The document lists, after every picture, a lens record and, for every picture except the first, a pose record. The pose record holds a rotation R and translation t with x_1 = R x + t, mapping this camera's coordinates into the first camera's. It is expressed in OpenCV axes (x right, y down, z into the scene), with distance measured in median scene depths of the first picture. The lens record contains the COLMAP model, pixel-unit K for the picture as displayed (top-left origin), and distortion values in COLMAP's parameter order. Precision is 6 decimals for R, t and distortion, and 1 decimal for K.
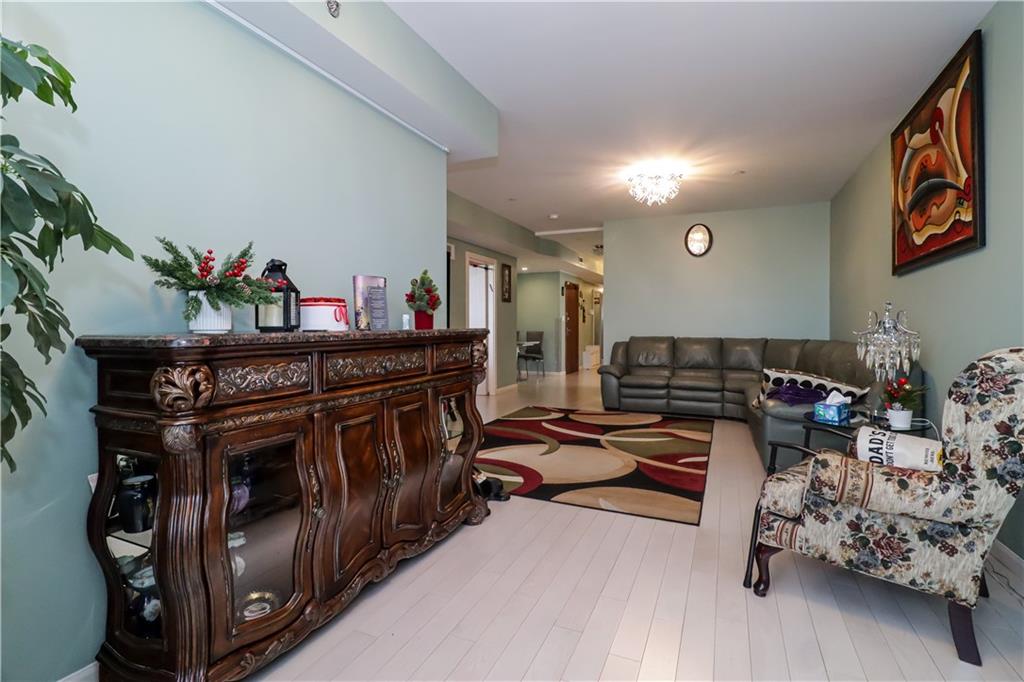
lens RADIAL K [[490.0, 0, 512.6], [0, 490.0, 331.0], [0, 0, 1]] dist [0.000439, -0.000087]
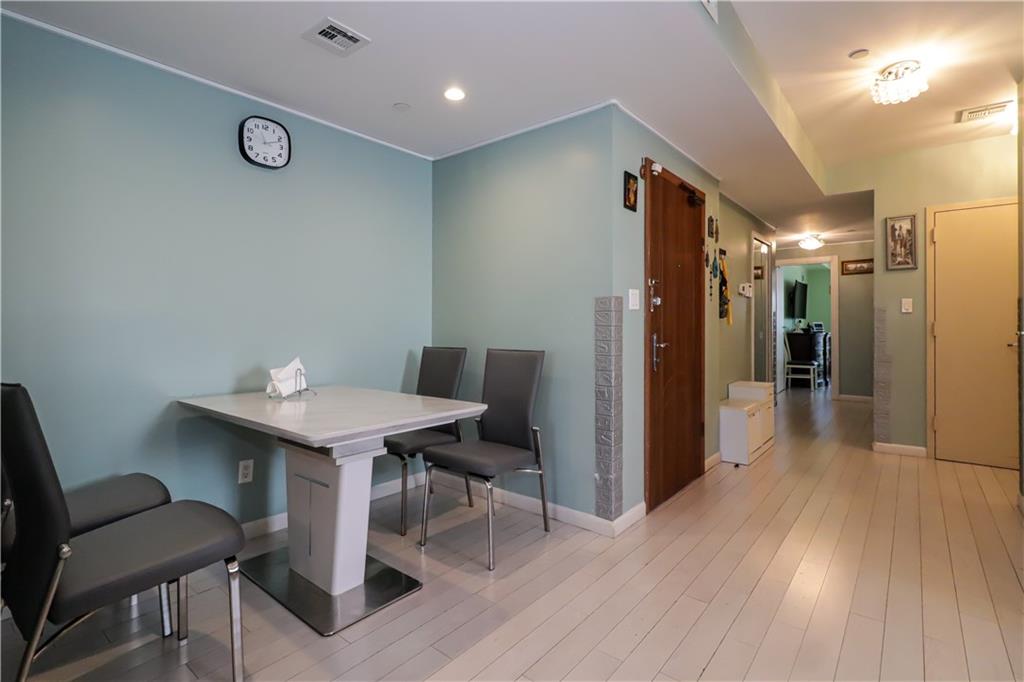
lens RADIAL K [[490.0, 0, 512.6], [0, 490.0, 331.0], [0, 0, 1]] dist [0.000439, -0.000087]
pose [[0.963190, 0.000721, -0.268821, 0.186697], [-0.000685, 1.000000, 0.000228, -0.015552], [0.268821, -0.000035, 0.963190, 1.231171]]
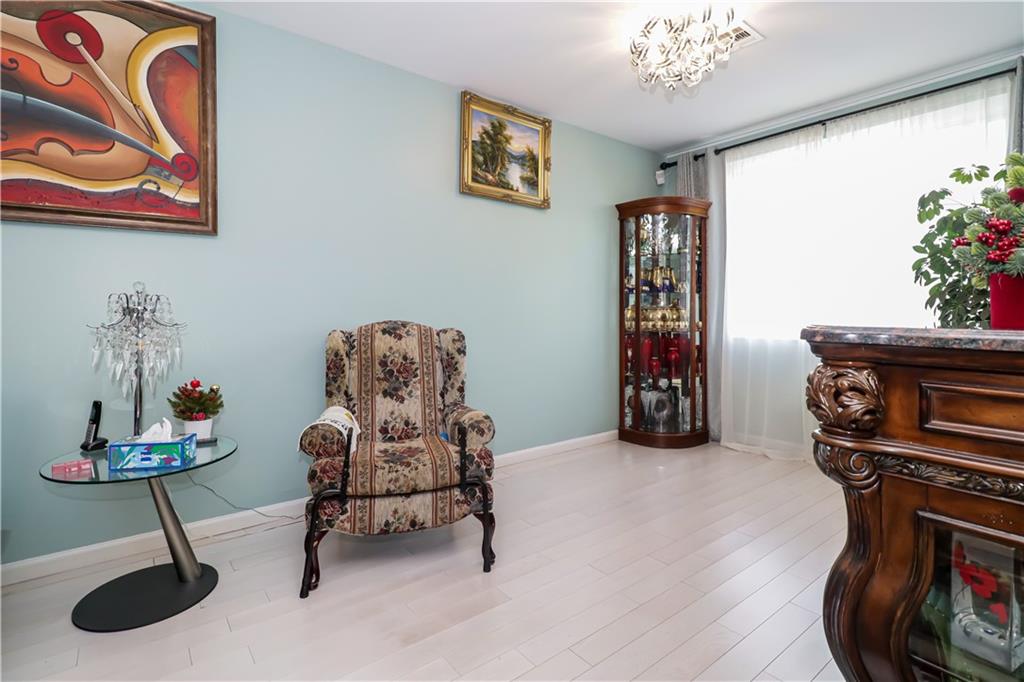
lens RADIAL K [[480.8, 0, 500.4], [0, 480.8, 307.5], [0, 0, 1]] dist [-0.002569, -0.000158]
pose [[-0.871542, 0.004076, 0.490304, -0.012147], [0.004341, 0.999990, -0.000597, -0.008198], [-0.490301, 0.001608, -0.871552, 0.562945]]
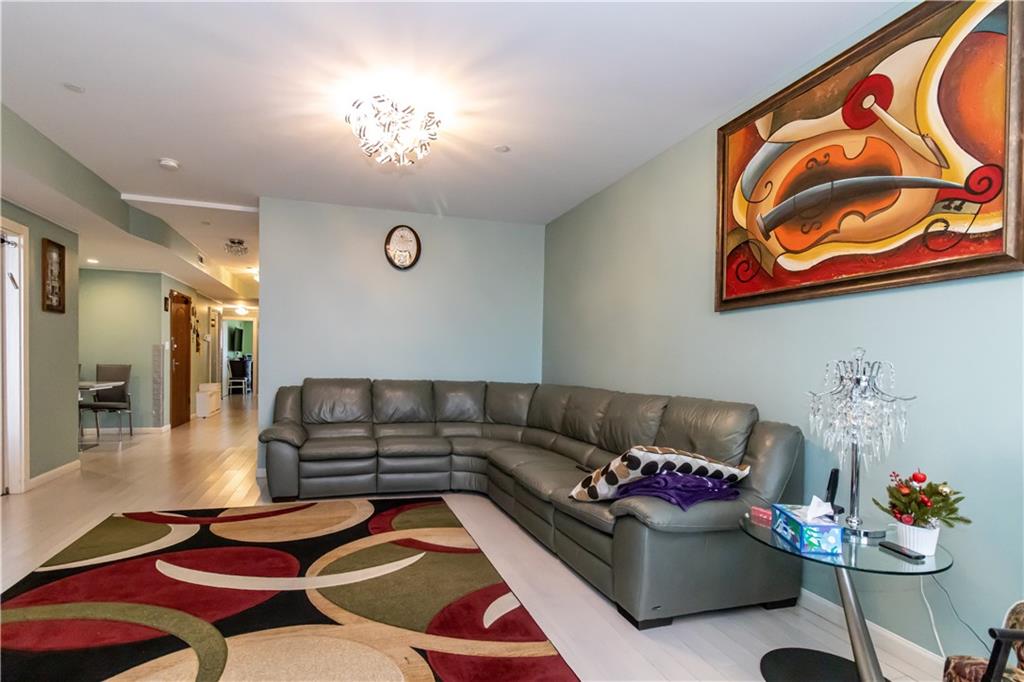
lens RADIAL K [[493.6, 0, 488.8], [0, 493.6, 373.5], [0, 0, 1]] dist [0.002844, 0.000412]
pose [[0.755390, -0.000919, 0.655275, -0.009833], [-0.015583, 0.999691, 0.019366, -0.012628], [-0.655090, -0.024840, 0.755142, 0.347653]]
